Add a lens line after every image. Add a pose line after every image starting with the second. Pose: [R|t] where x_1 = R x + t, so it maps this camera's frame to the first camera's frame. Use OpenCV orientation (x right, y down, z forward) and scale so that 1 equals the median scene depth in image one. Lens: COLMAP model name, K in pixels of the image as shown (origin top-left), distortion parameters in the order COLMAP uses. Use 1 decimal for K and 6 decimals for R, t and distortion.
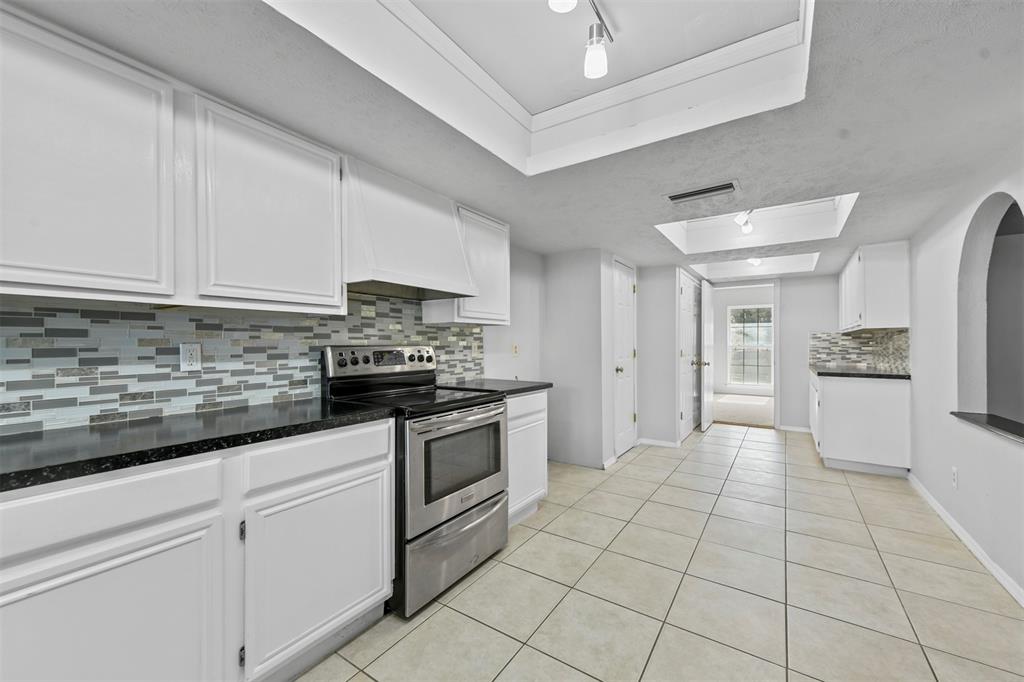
lens RADIAL K [[399.0, 0, 518.7], [0, 399.0, 344.8], [0, 0, 1]] dist [0.000812, 0.000006]
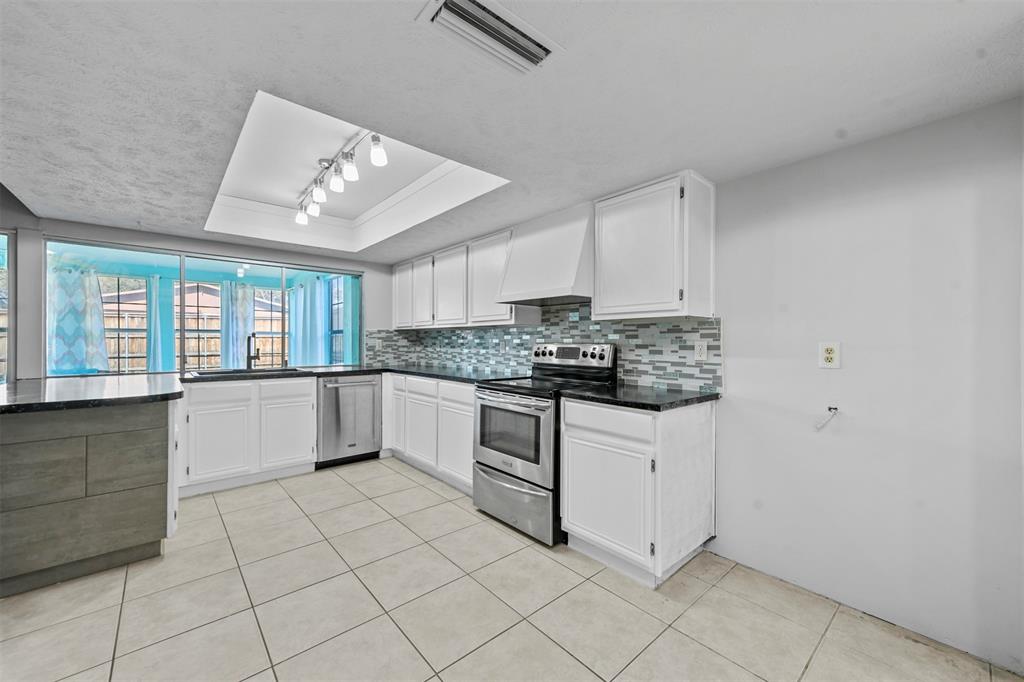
lens RADIAL K [[402.7, 0, 518.5], [0, 402.7, 342.1], [0, 0, 1]] dist [0.015161, 0.000114]
pose [[-0.265684, 0.007745, -0.964029, 0.955781], [-0.002119, 0.999961, 0.008618, -0.012792], [0.964058, 0.004332, -0.265657, 1.196654]]
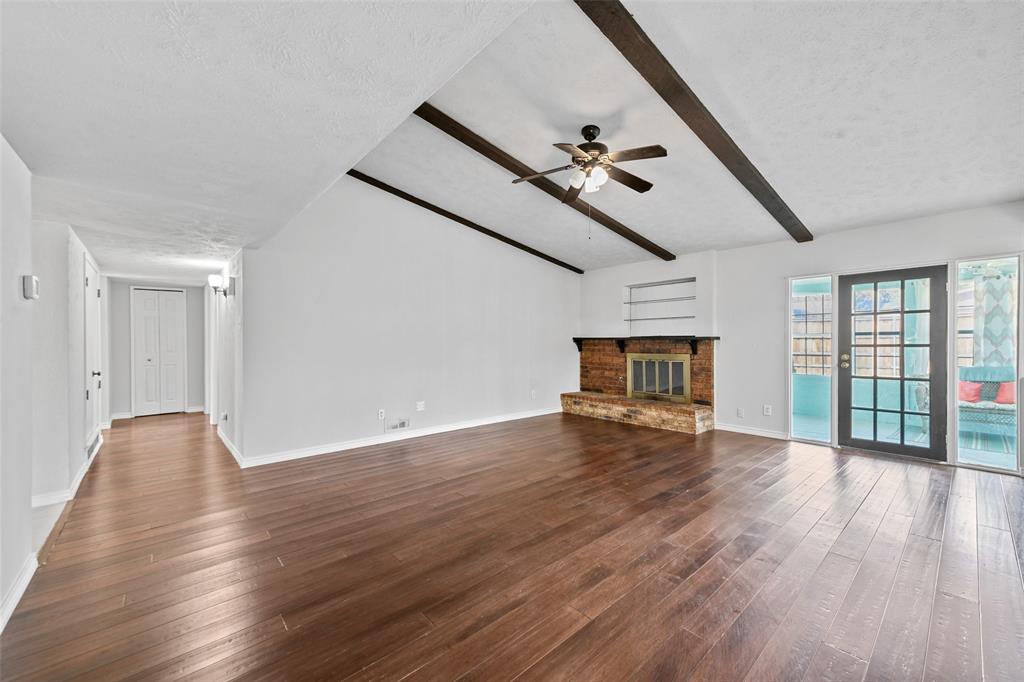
lens RADIAL K [[402.7, 0, 518.5], [0, 402.7, 342.1], [0, 0, 1]] dist [0.015161, 0.000114]
pose [[-0.965524, 0.008718, 0.260169, 1.596138], [0.009582, 0.999952, 0.002050, -0.021369], [-0.260139, 0.004472, -0.965561, 1.381553]]
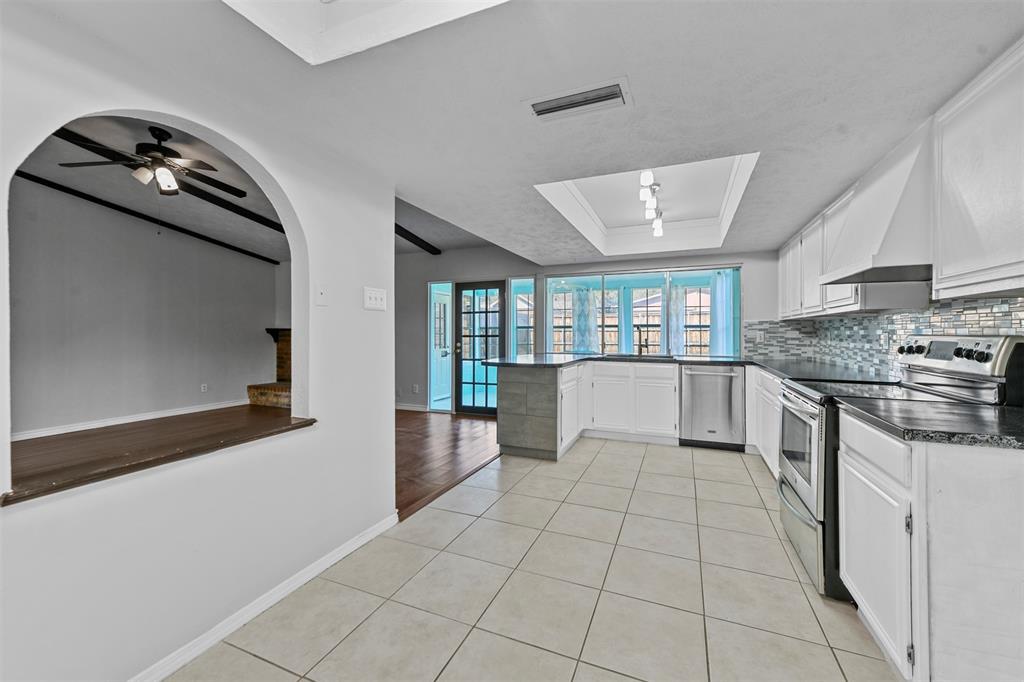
lens RADIAL K [[405.5, 0, 513.3], [0, 405.5, 333.0], [0, 0, 1]] dist [0.018334, 0.000019]
pose [[-0.983746, 0.005595, -0.179480, 0.698067], [0.005228, 0.999983, 0.002517, -0.009444], [0.179491, 0.001538, -0.983758, 1.689829]]
